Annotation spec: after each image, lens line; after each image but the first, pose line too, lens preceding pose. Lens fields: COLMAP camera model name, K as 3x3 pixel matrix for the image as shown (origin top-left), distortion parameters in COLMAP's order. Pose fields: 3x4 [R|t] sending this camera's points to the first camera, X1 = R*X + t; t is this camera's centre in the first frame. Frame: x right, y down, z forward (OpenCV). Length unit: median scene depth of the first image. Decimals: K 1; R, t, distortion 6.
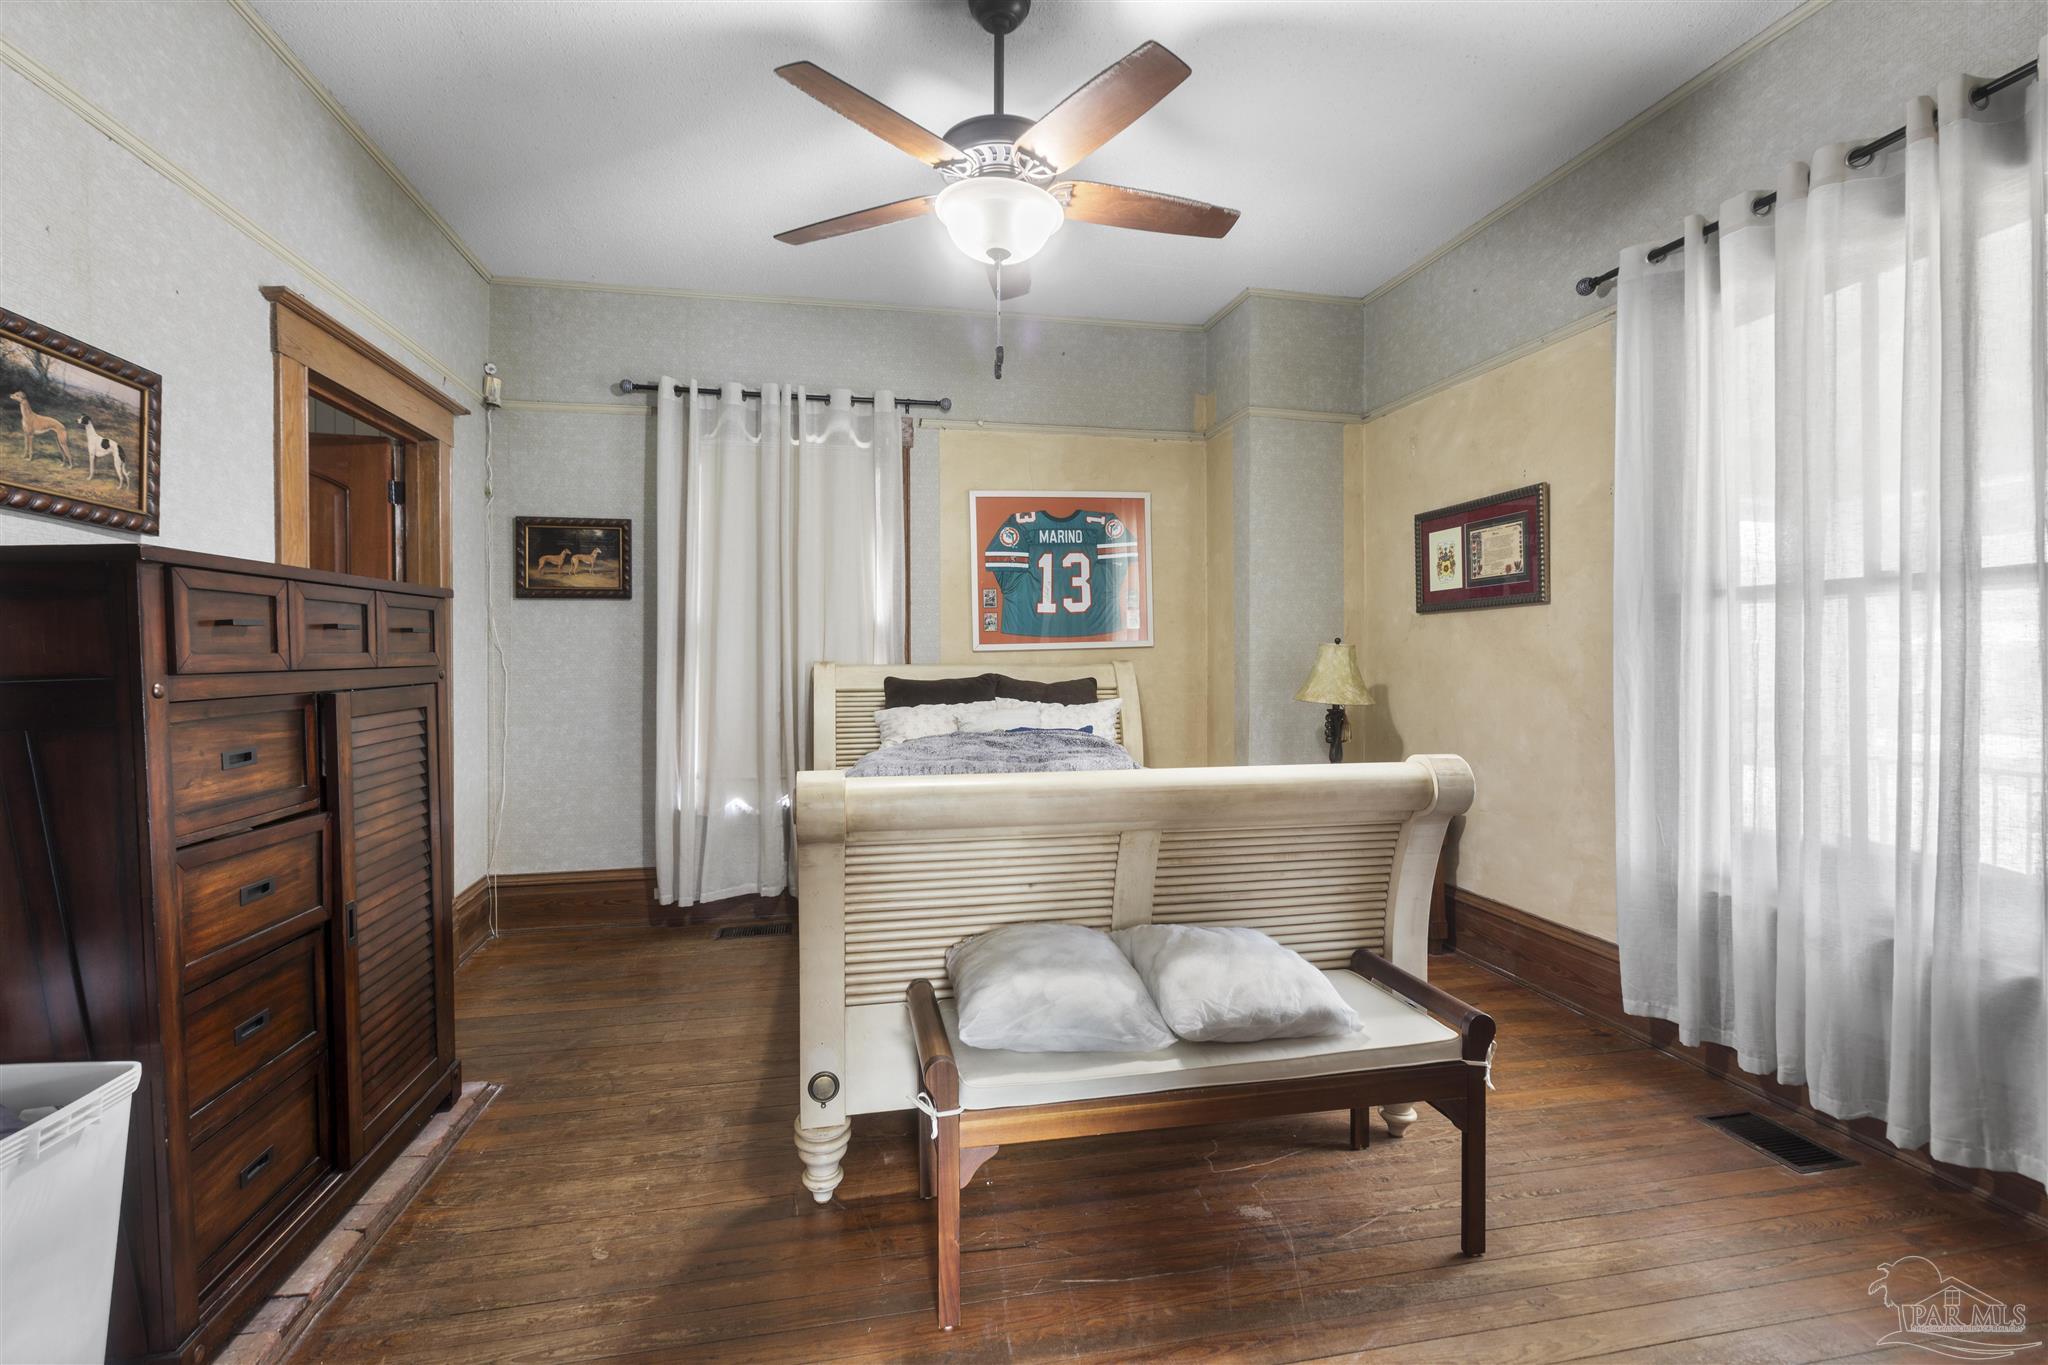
lens RADIAL K [[921.6, 0, 1018.5], [0, 921.6, 650.7], [0, 0, 1]] dist [0.003918, 0.000389]
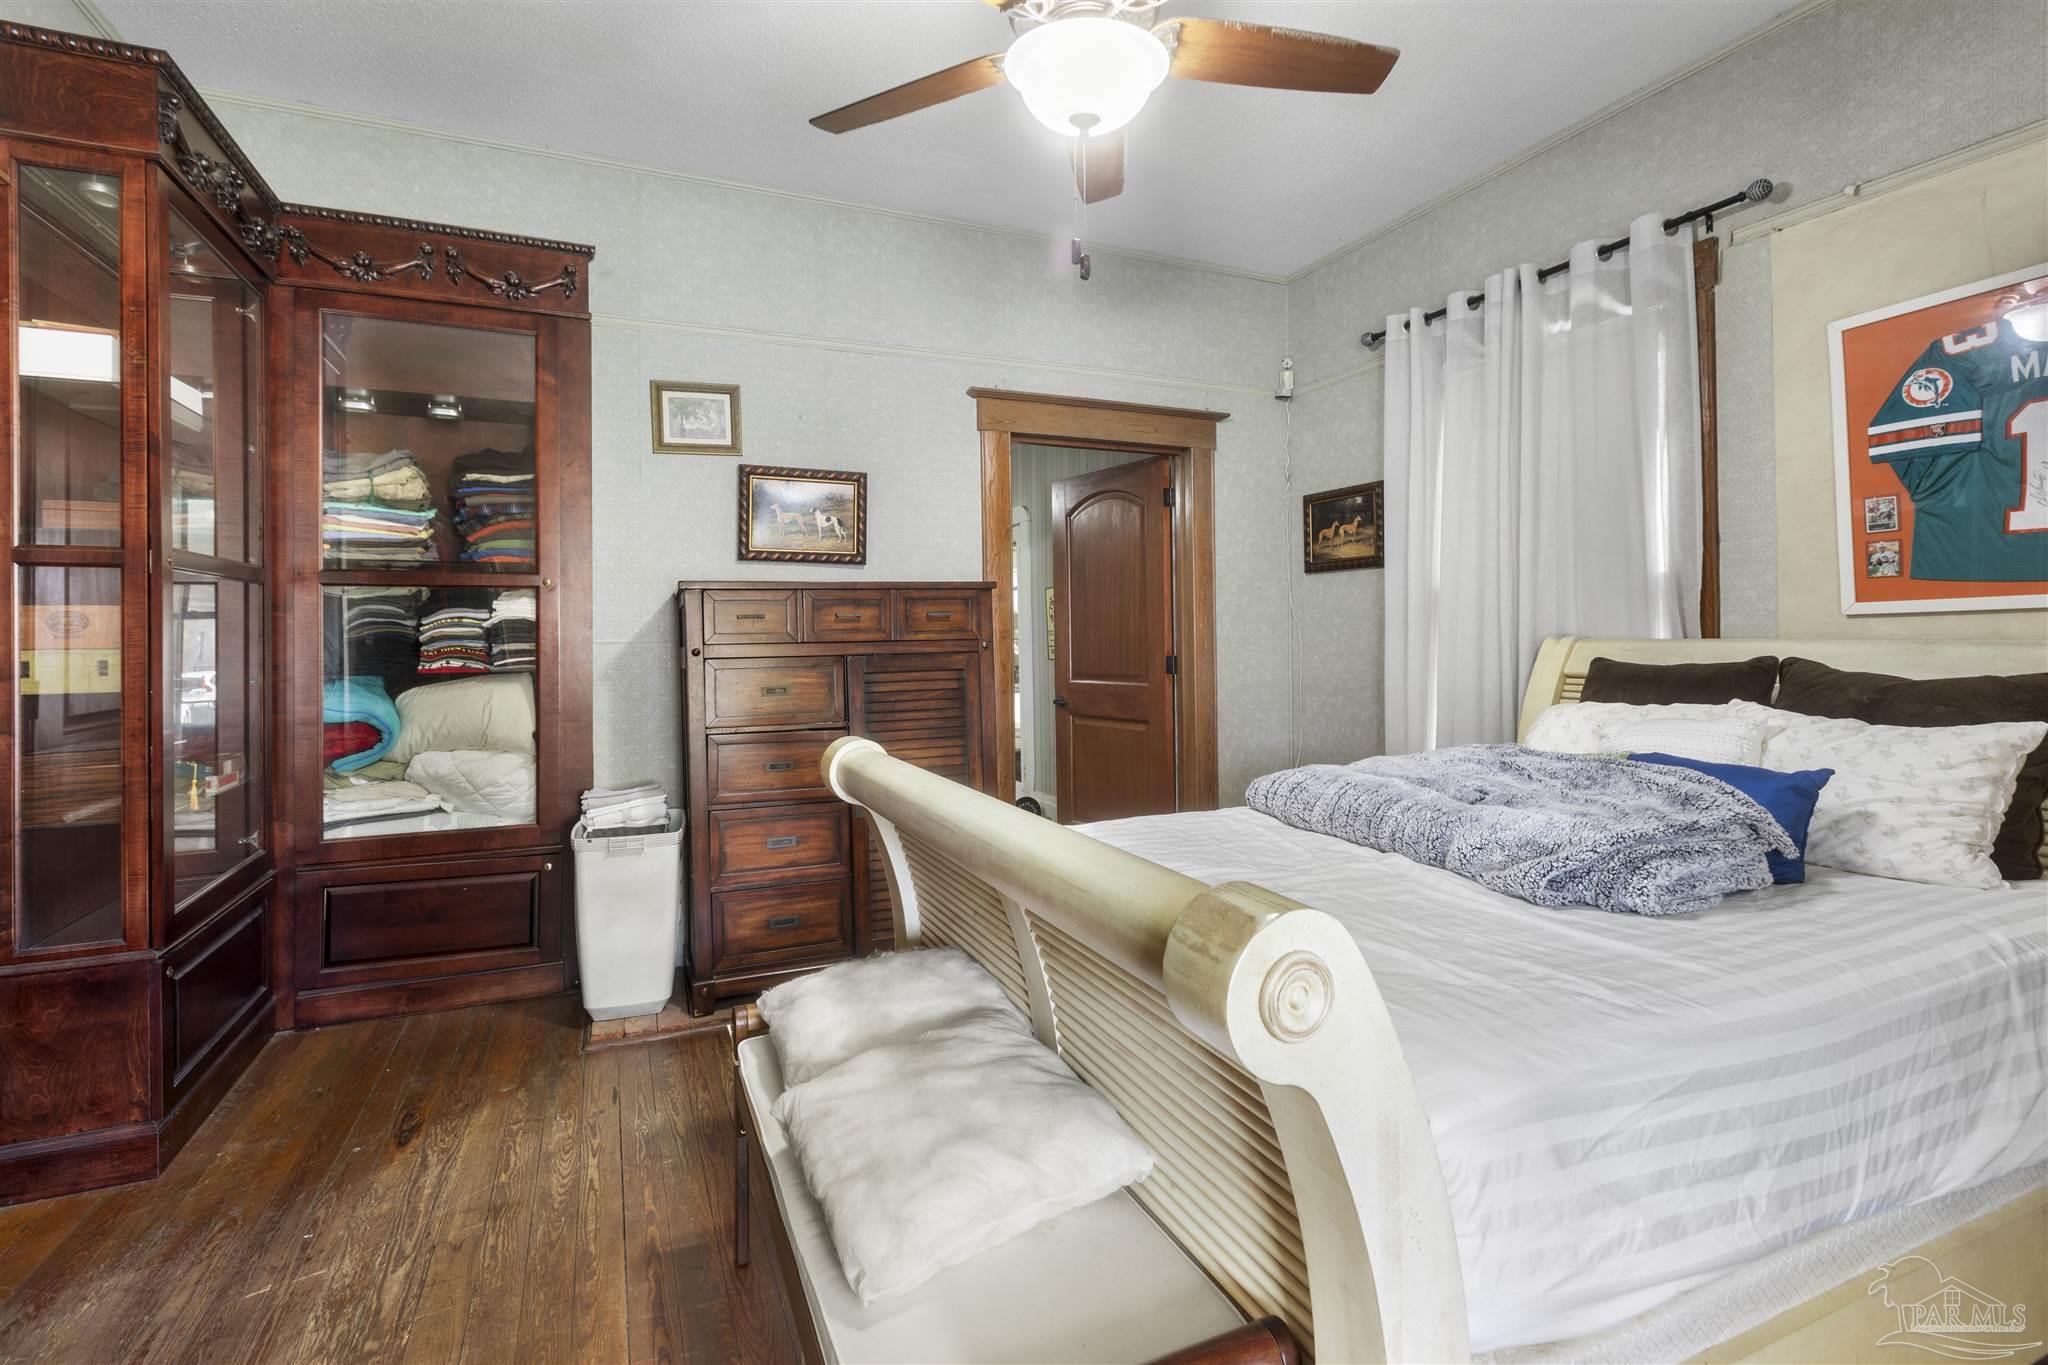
lens RADIAL K [[921.6, 0, 1018.5], [0, 921.6, 650.7], [0, 0, 1]] dist [0.003918, 0.000389]
pose [[0.218158, 0.021186, -0.975683, 0.412469], [0.015586, 0.999561, 0.025190, 0.000554], [0.975789, -0.020702, 0.217732, 0.430875]]
